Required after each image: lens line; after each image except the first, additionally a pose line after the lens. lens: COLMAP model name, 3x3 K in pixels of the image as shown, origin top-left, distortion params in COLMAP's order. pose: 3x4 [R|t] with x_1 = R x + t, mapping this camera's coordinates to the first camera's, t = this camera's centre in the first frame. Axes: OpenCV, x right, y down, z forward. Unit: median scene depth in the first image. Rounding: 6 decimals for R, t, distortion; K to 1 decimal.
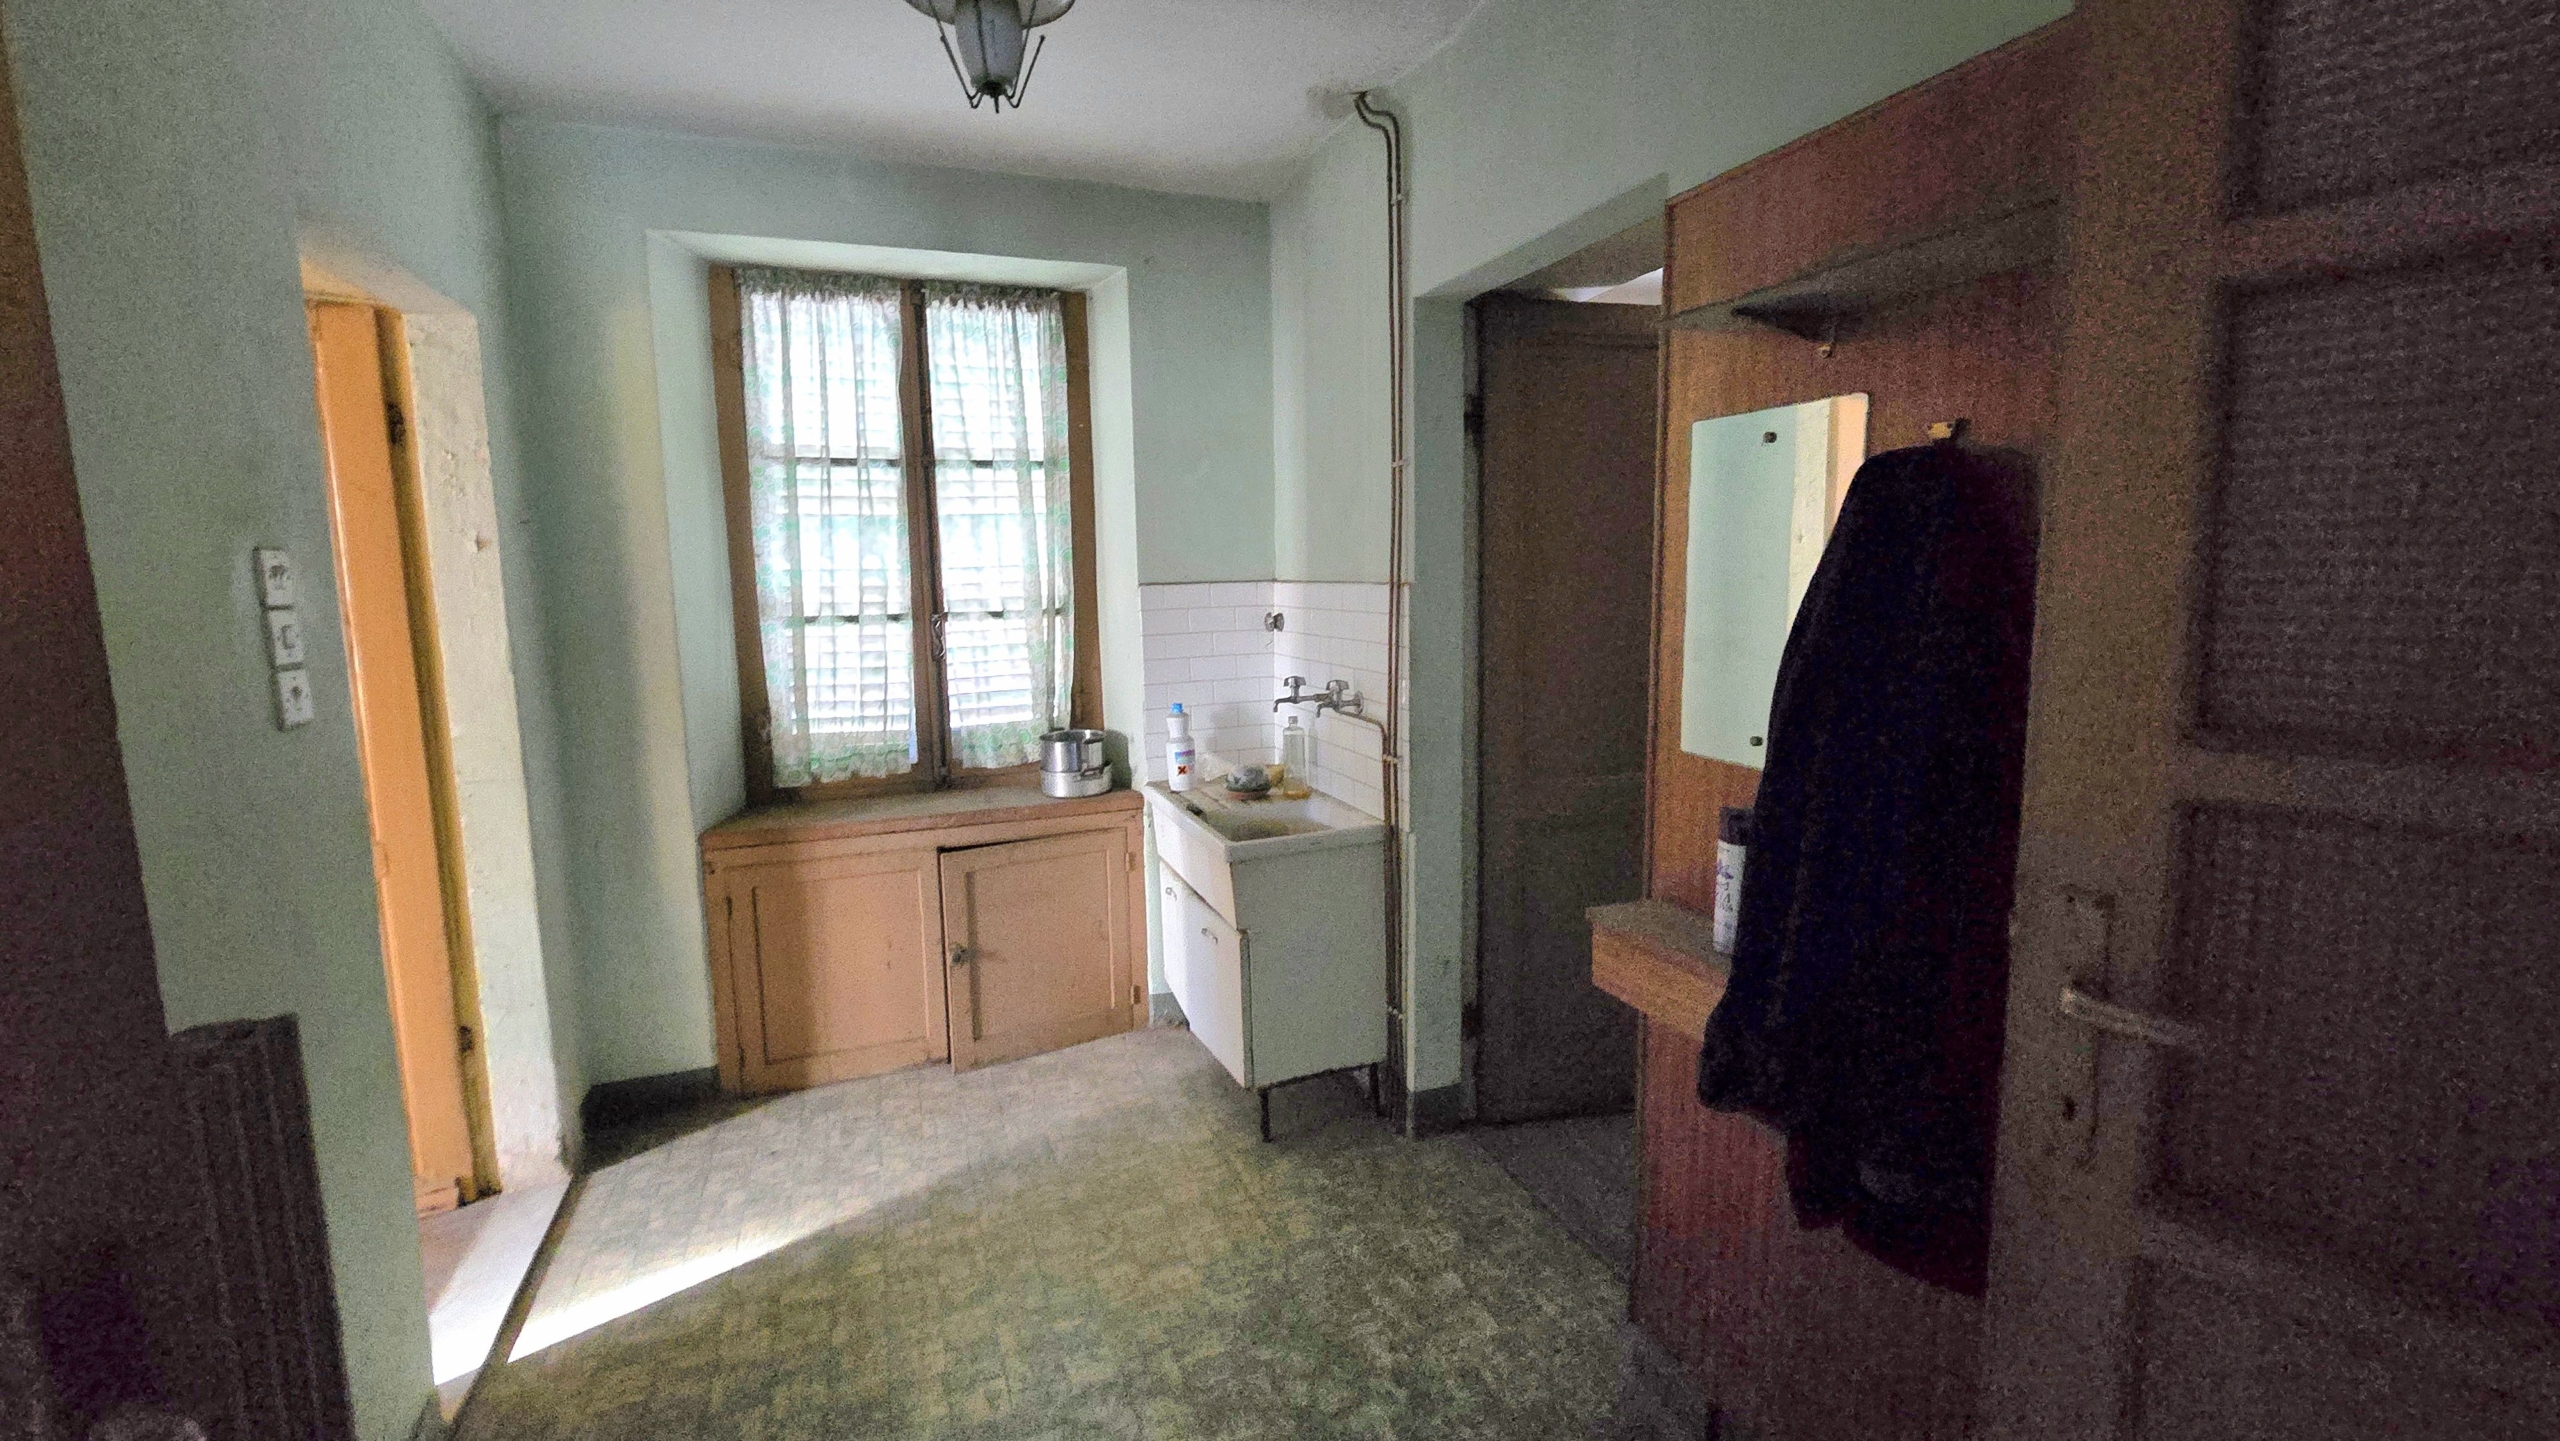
lens RADIAL K [[1037.3, 0, 1278.3], [0, 1037.3, 700.1], [0, 0, 1]] dist [-0.004284, 0.000260]
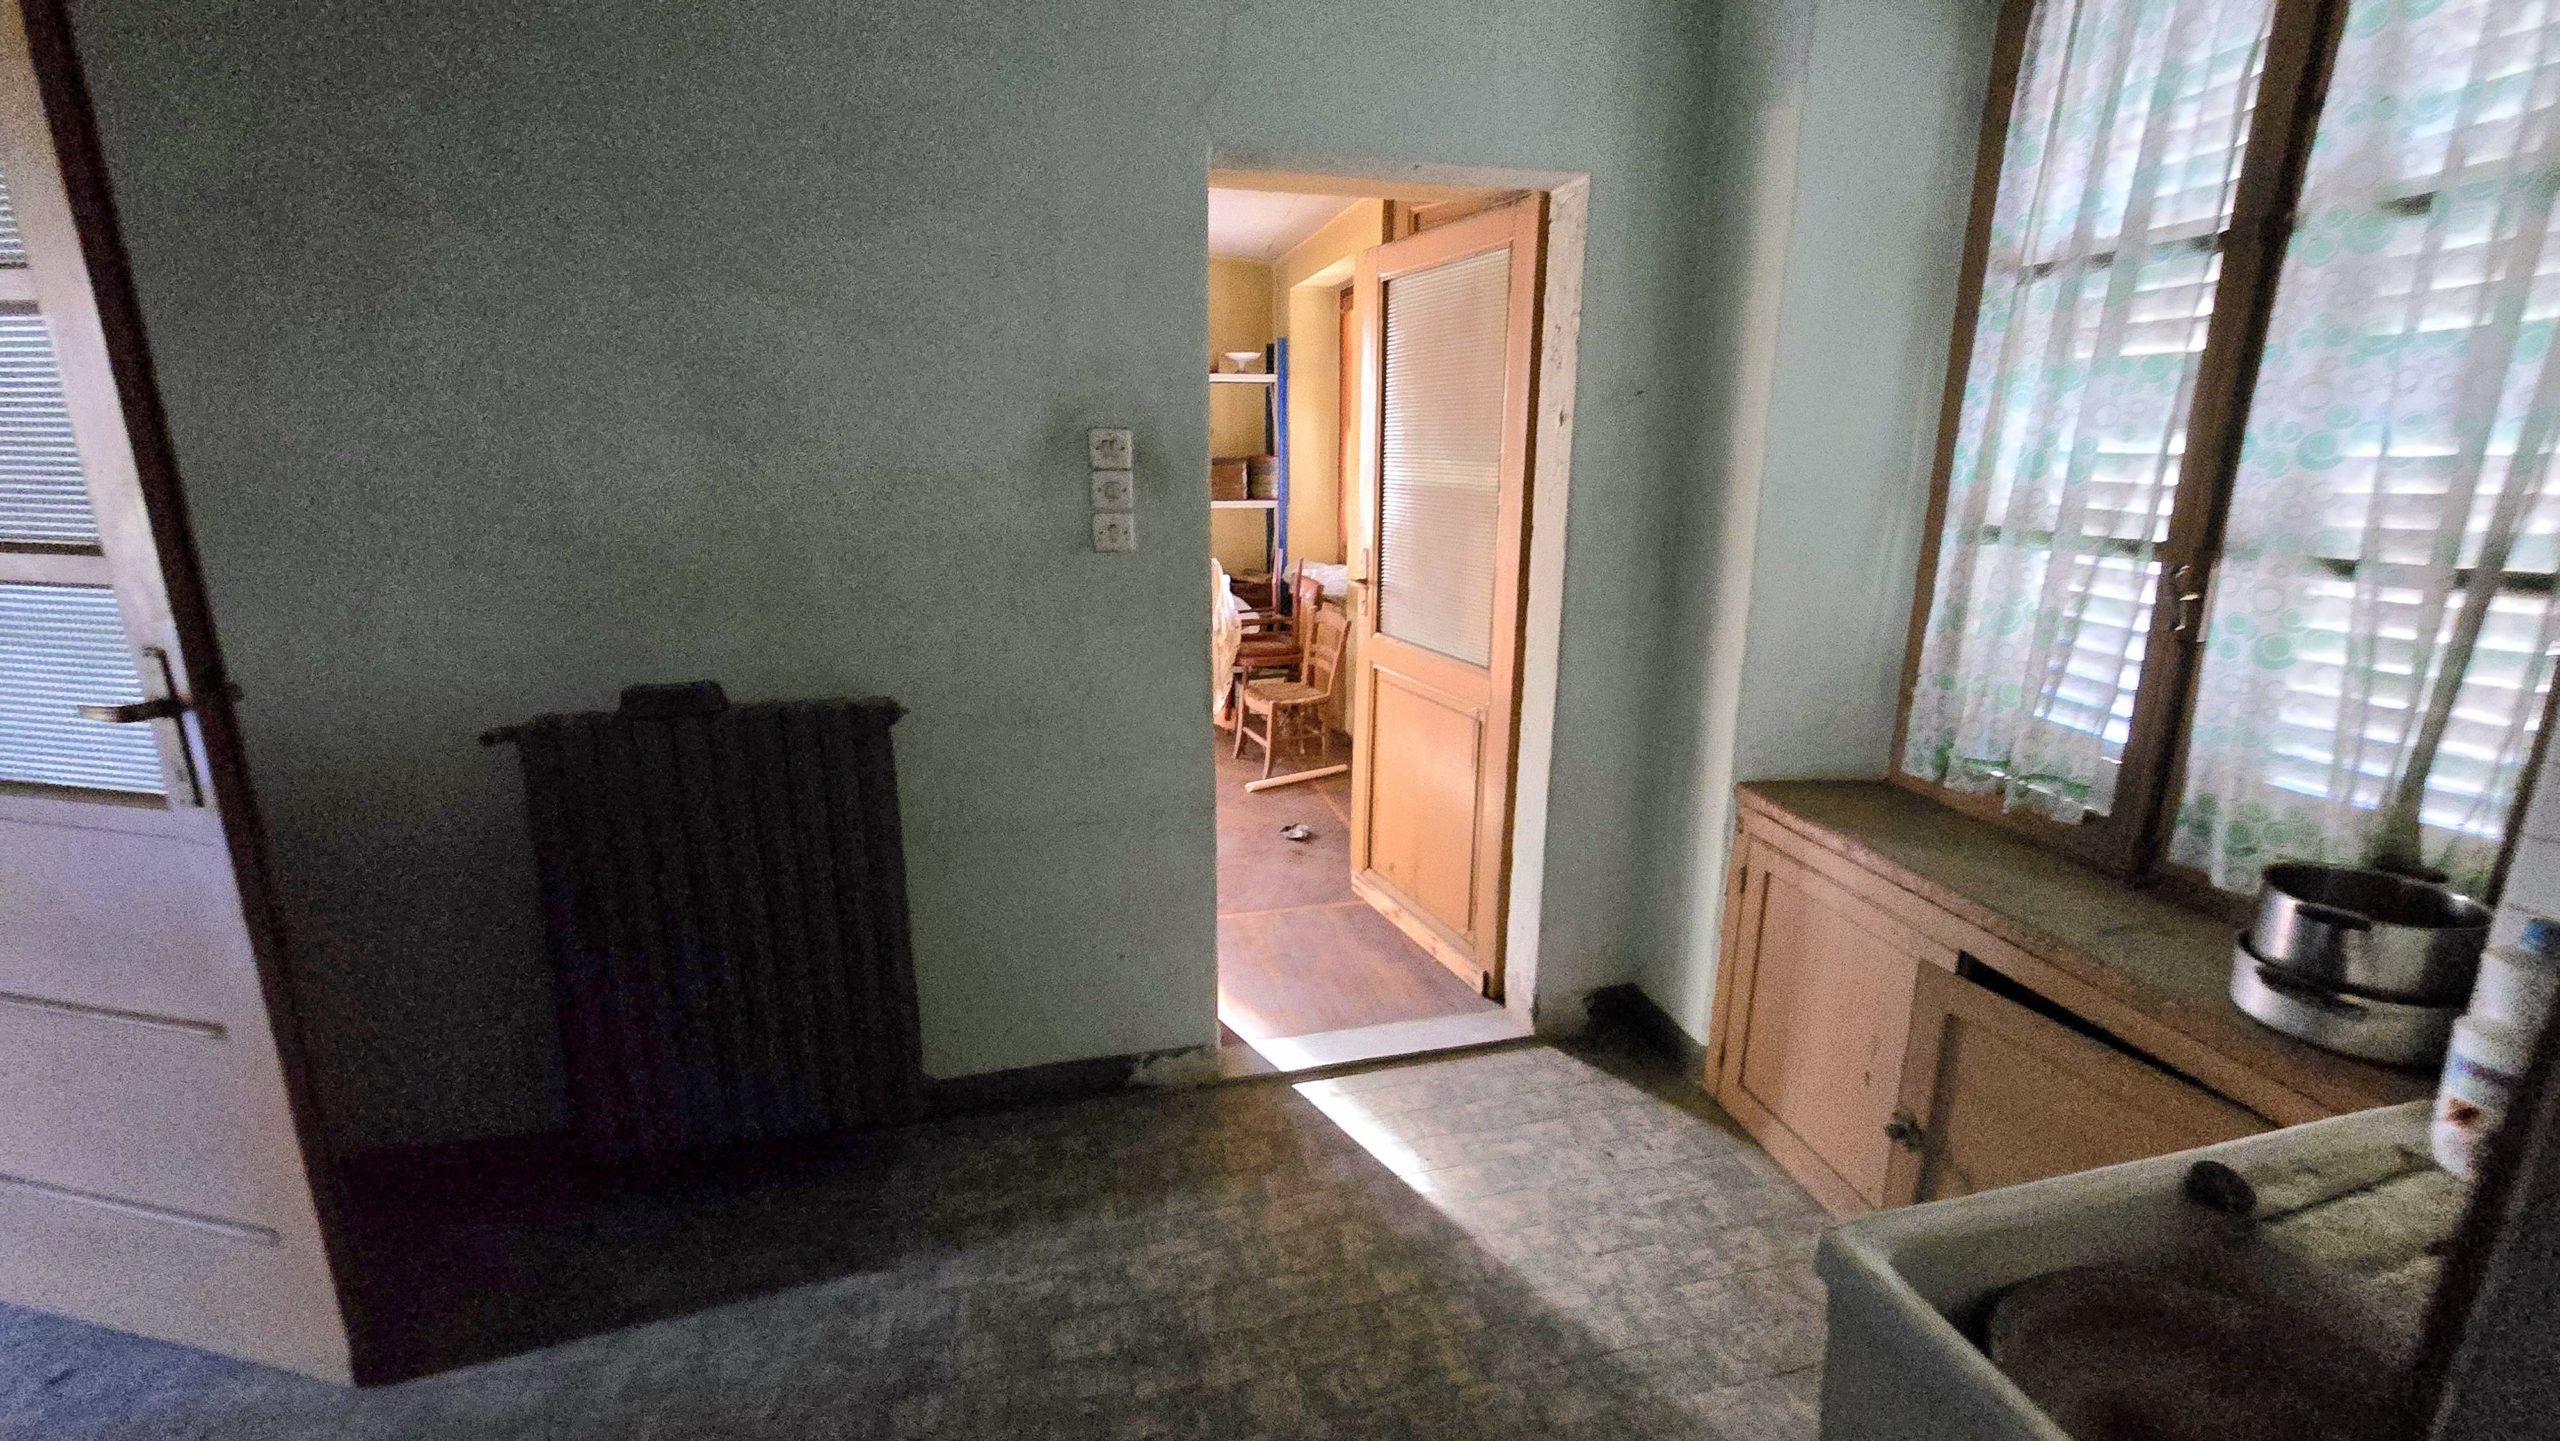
lens RADIAL K [[1051.0, 0, 1304.9], [0, 1051.0, 700.9], [0, 0, 1]] dist [-0.020807, 0.009558]
pose [[-0.128220, 0.251362, -0.959363, 0.251844], [-0.128114, 0.955044, 0.267353, -0.105150], [0.983436, 0.157188, -0.090253, 0.725706]]
